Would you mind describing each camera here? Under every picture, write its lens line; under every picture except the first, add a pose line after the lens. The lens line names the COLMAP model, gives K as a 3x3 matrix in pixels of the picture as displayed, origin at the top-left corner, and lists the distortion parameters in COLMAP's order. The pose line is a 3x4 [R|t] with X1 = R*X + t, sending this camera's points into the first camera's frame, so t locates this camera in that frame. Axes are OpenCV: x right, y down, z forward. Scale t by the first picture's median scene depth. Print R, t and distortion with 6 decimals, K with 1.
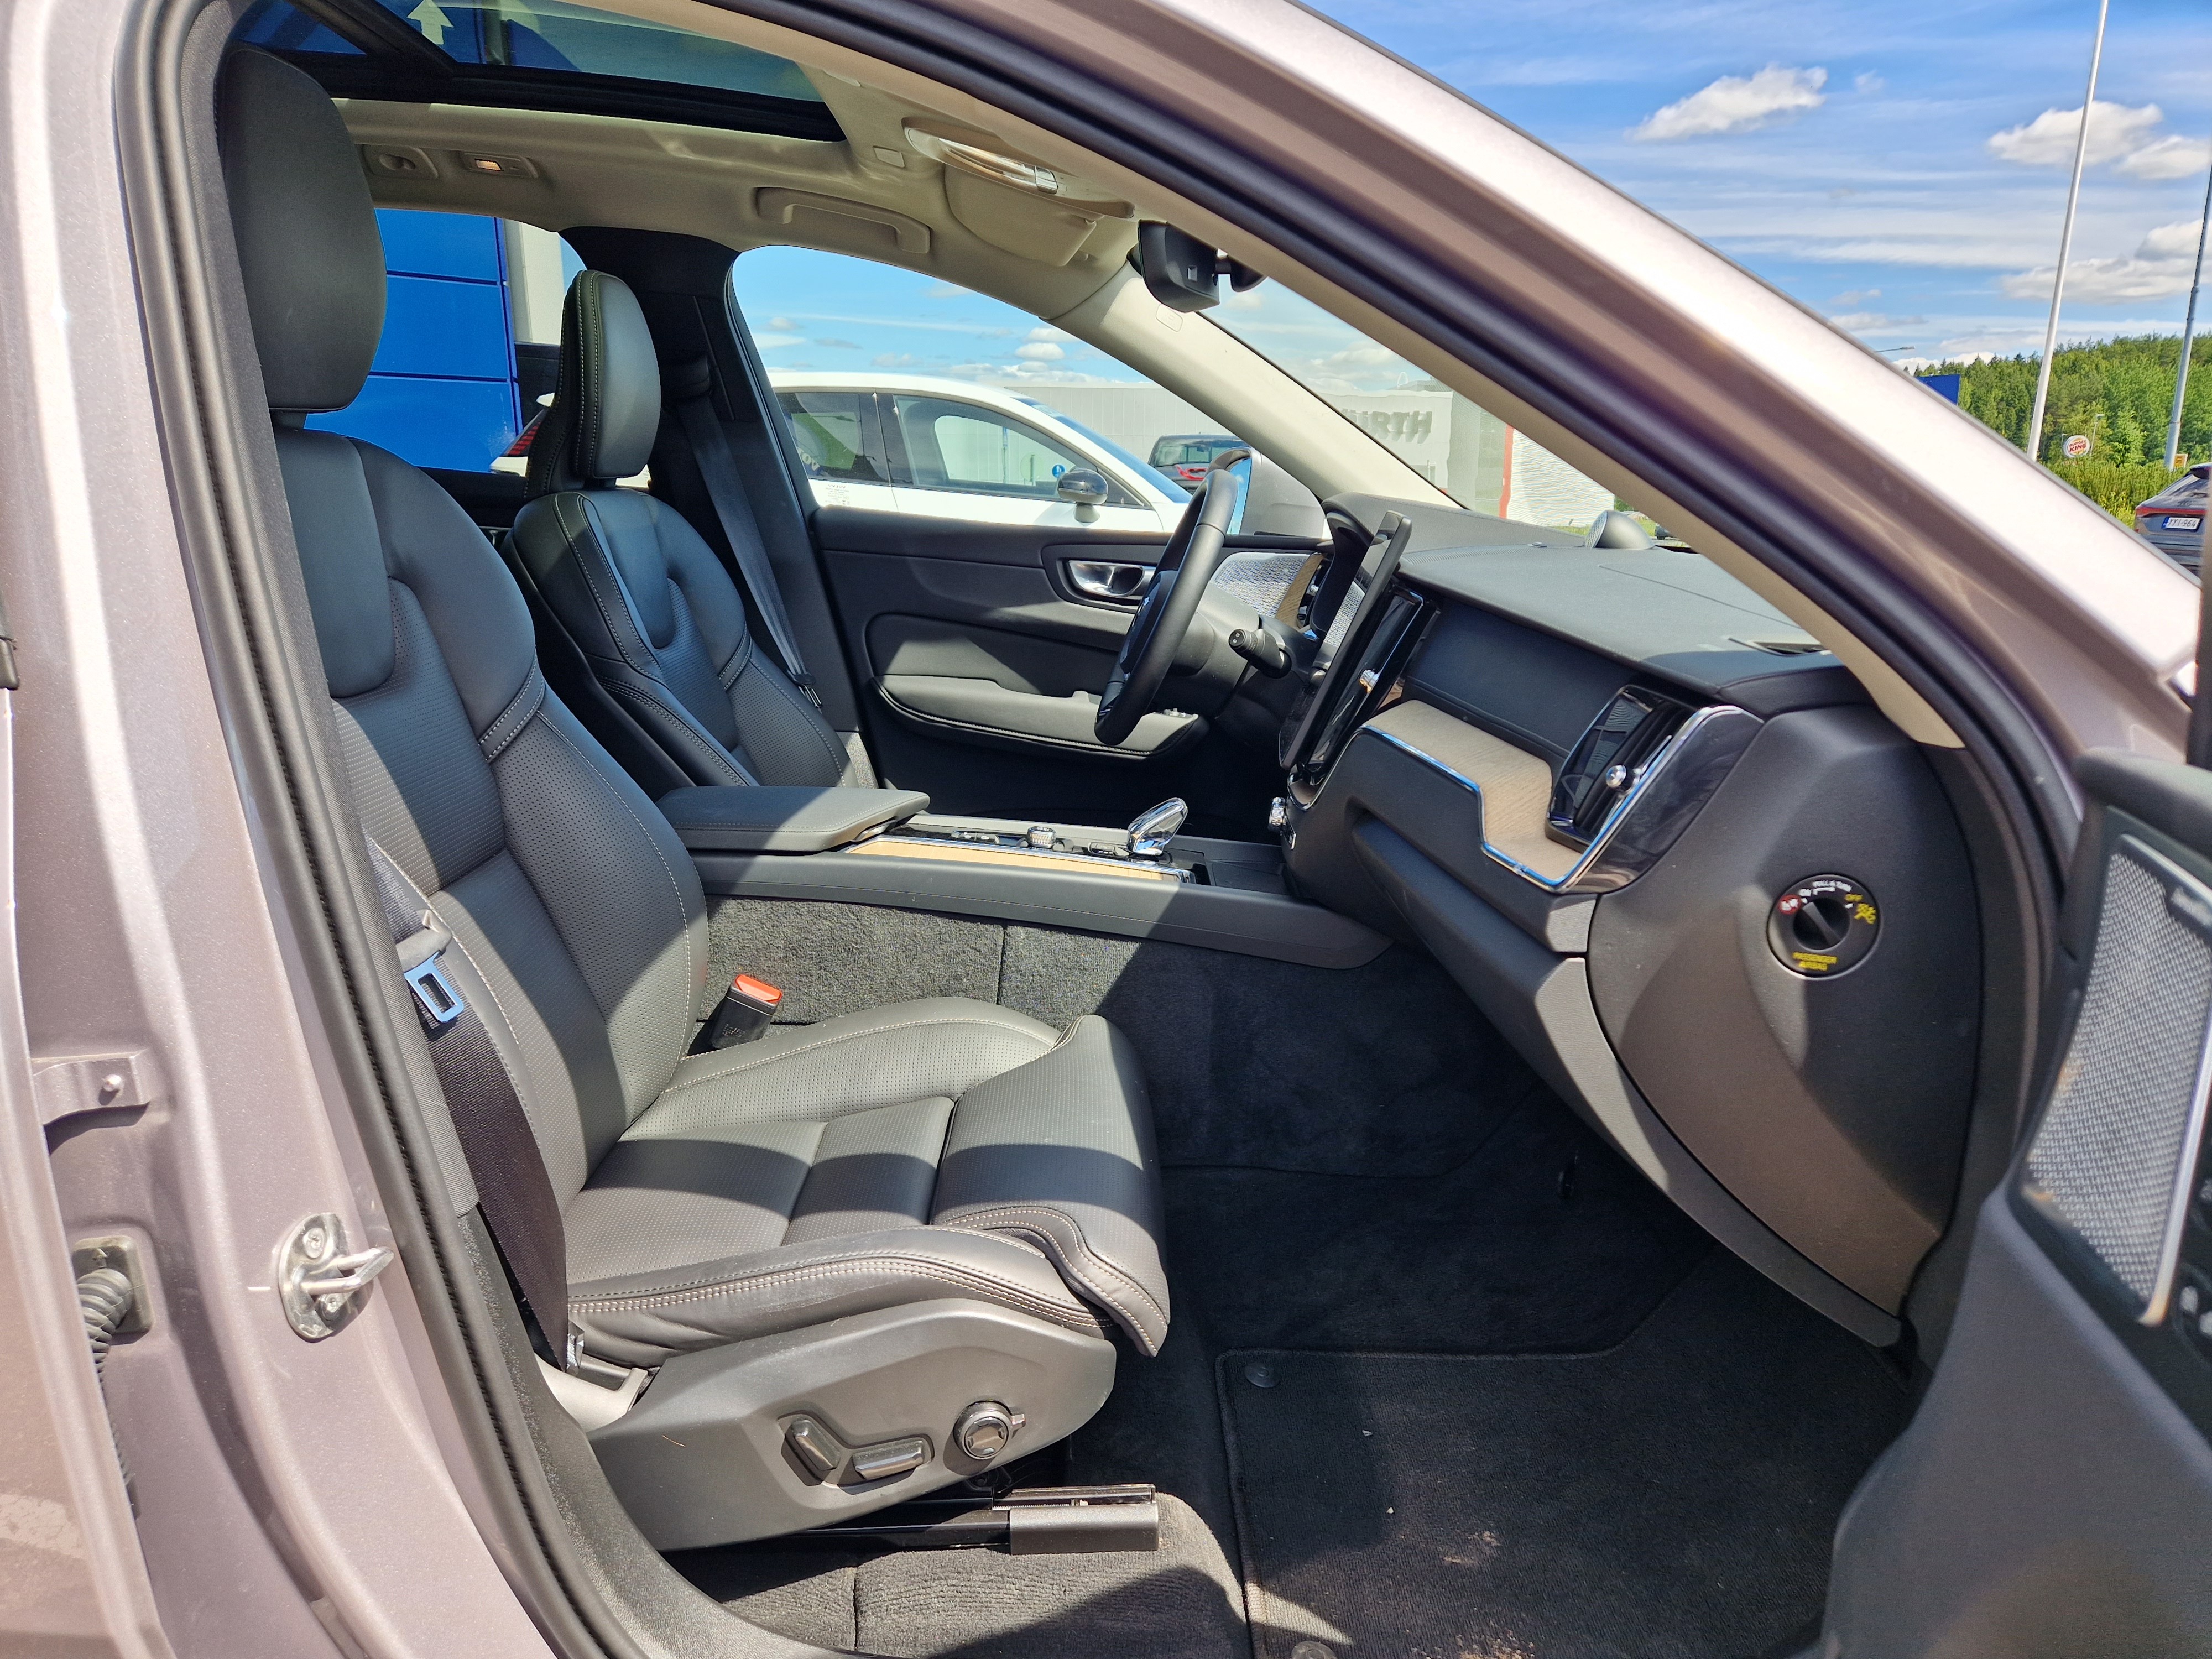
lens RADIAL K [[1537.8, 0, 1106.0], [0, 1537.8, 829.5], [0, 0, 1]] dist [-0.003039, -0.002723]
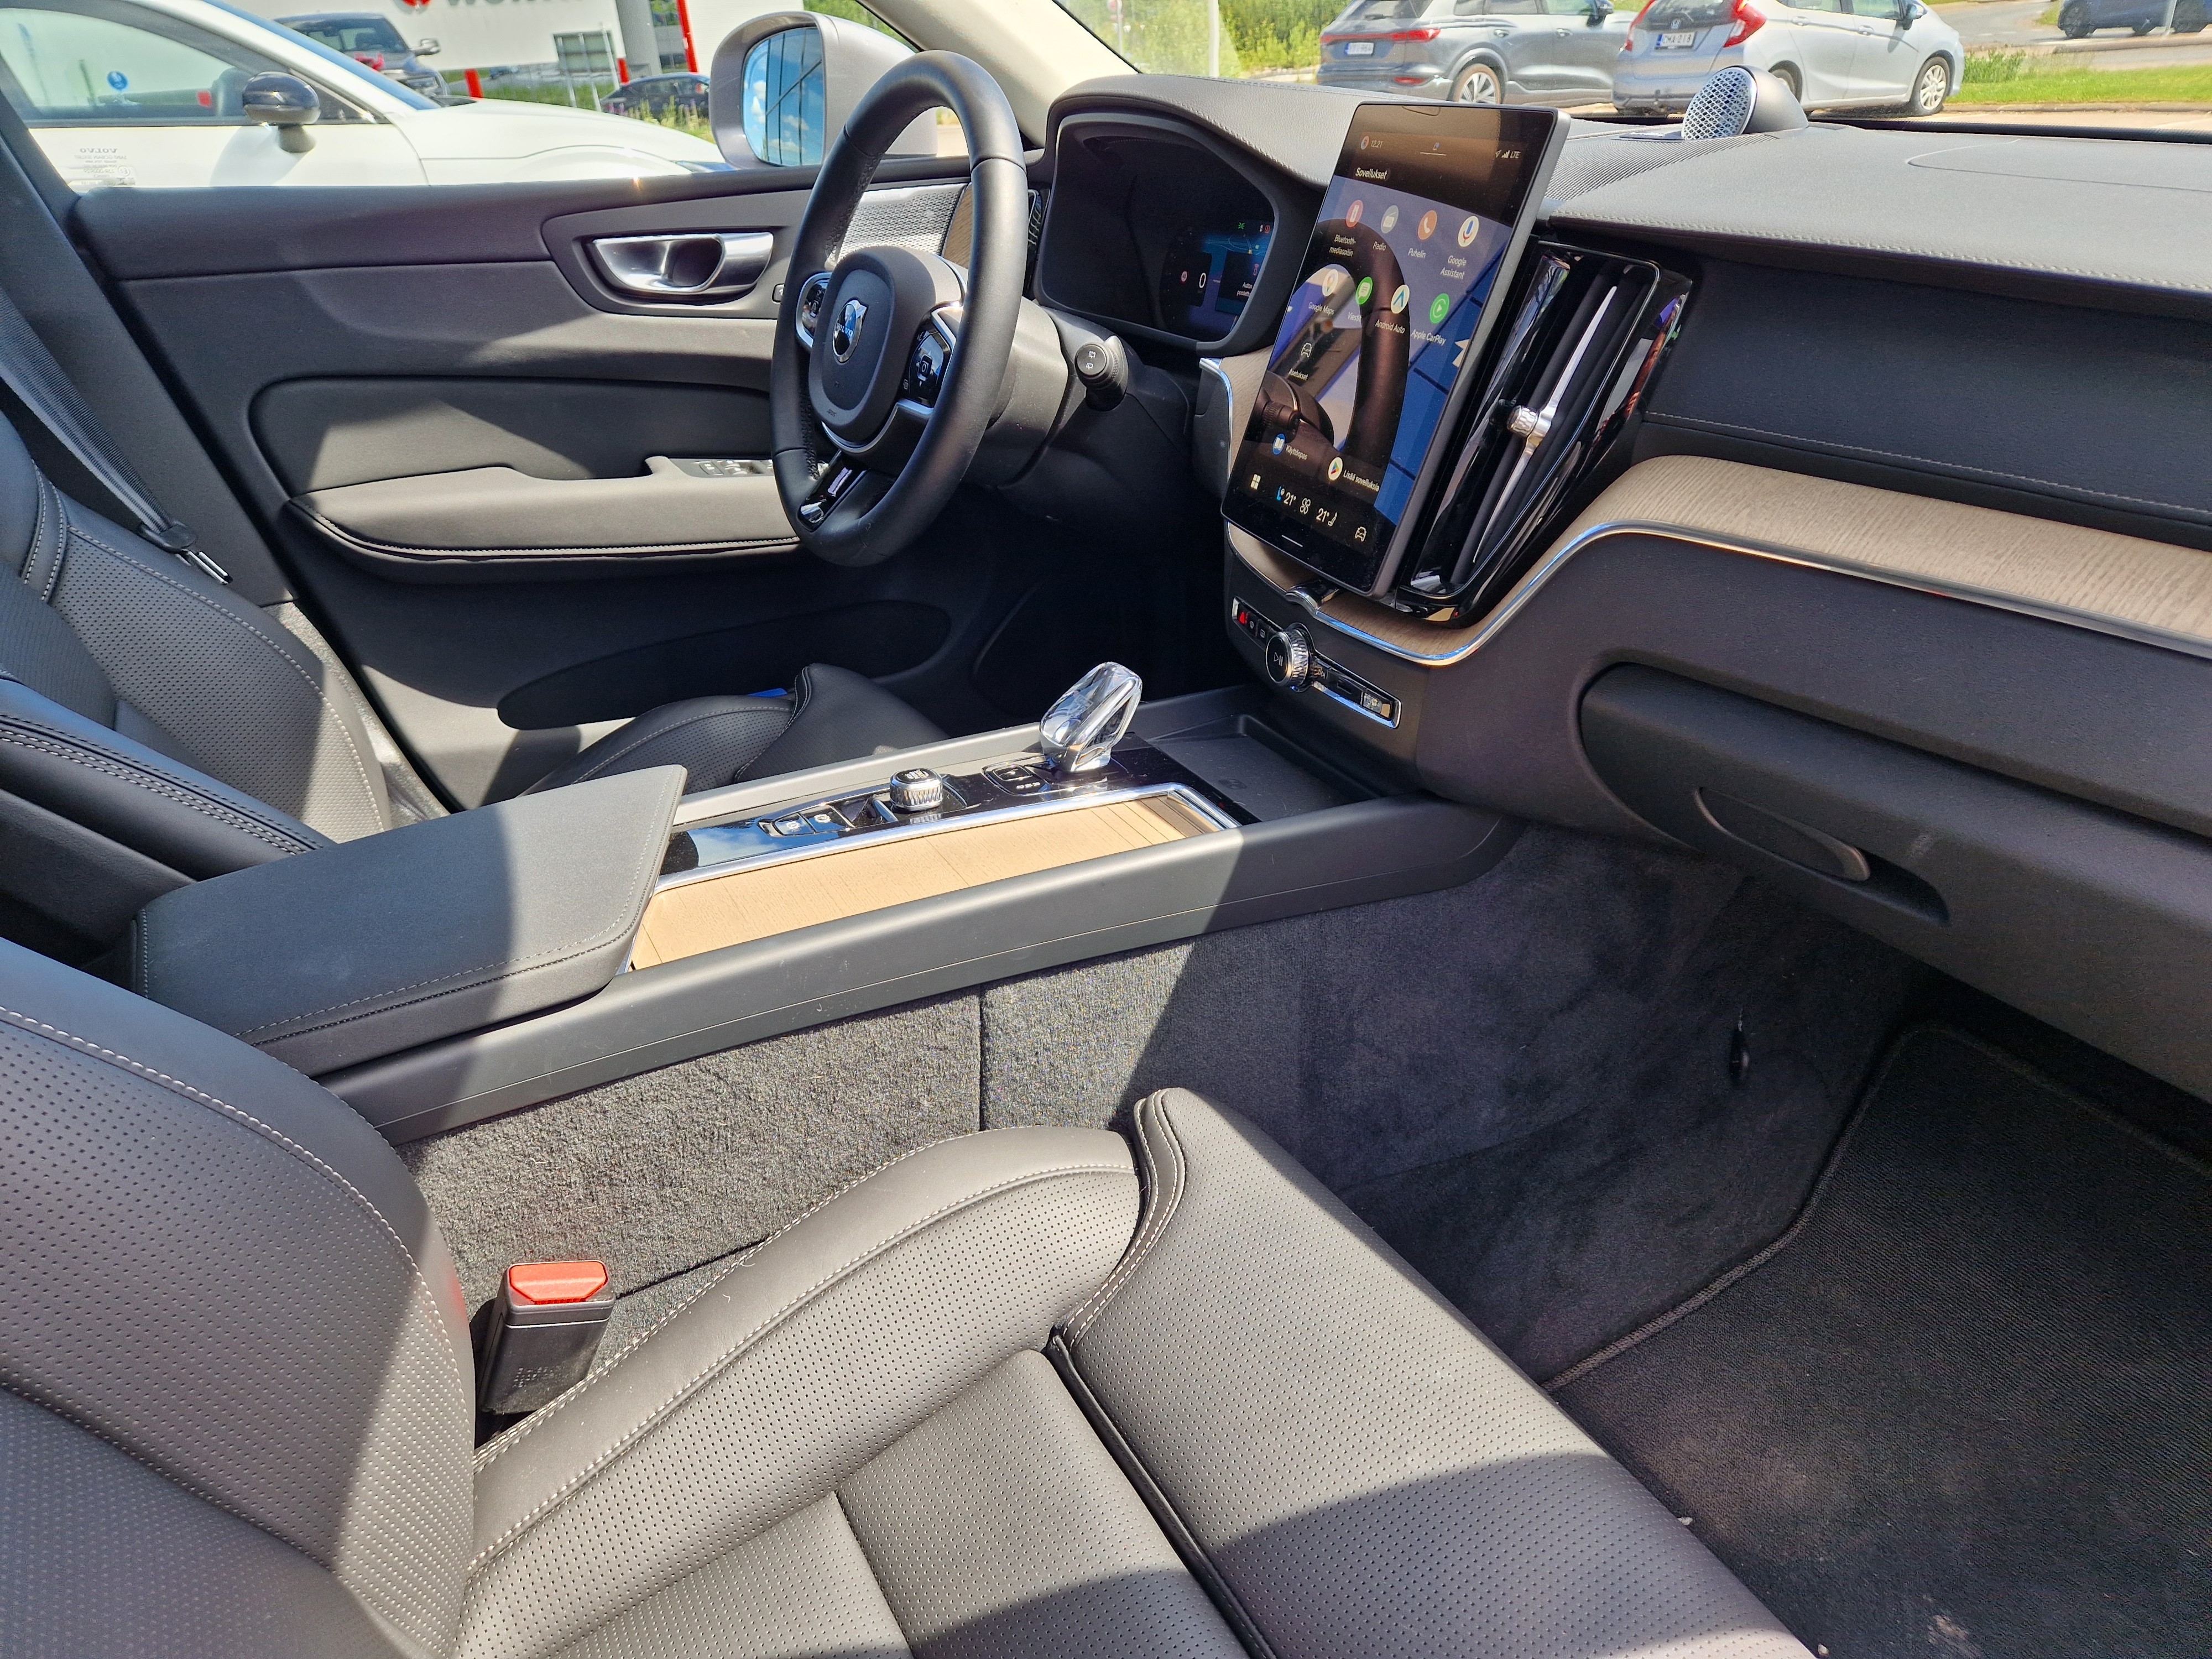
lens RADIAL K [[1537.8, 0, 1106.0], [0, 1537.8, 829.5], [0, 0, 1]] dist [-0.003039, -0.002723]
pose [[0.866339, -0.285497, 0.409816, -0.182529], [0.175509, 0.942211, 0.285367, -0.108590], [-0.467604, -0.175298, 0.866382, 0.404601]]
